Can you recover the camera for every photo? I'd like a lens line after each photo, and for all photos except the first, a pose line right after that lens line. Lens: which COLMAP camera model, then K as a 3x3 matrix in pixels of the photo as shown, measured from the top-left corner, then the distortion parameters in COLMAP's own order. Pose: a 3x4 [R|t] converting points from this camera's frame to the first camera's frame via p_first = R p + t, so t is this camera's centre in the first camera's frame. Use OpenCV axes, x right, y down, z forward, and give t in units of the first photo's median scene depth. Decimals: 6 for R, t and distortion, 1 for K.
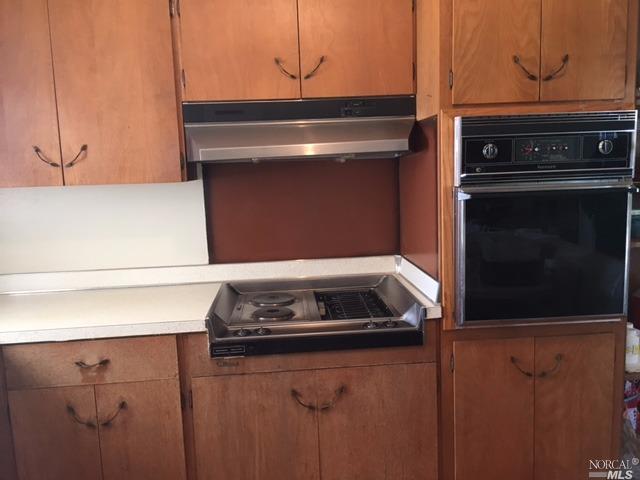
lens RADIAL K [[546.0, 0, 320.8], [0, 546.0, 242.5], [0, 0, 1]] dist [0.059965, -0.068270]
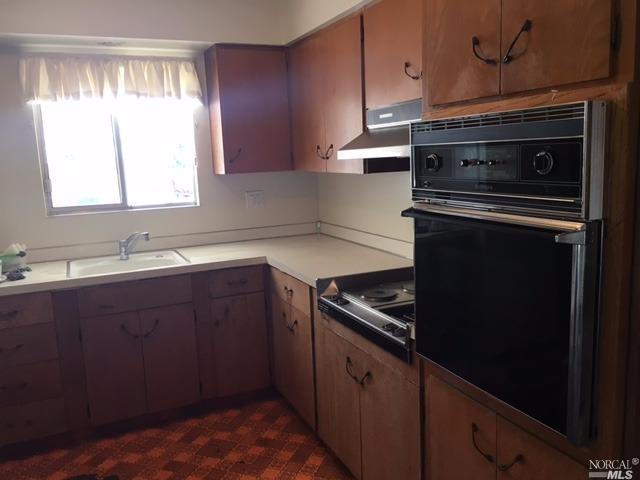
lens RADIAL K [[546.0, 0, 318.8], [0, 546.0, 238.5], [0, 0, 1]] dist [0.059965, -0.068270]
pose [[0.333157, 0.168874, -0.927625, 1.020840], [-0.091820, 0.984965, 0.146335, -0.155799], [0.938390, 0.036422, 0.343654, 0.544941]]
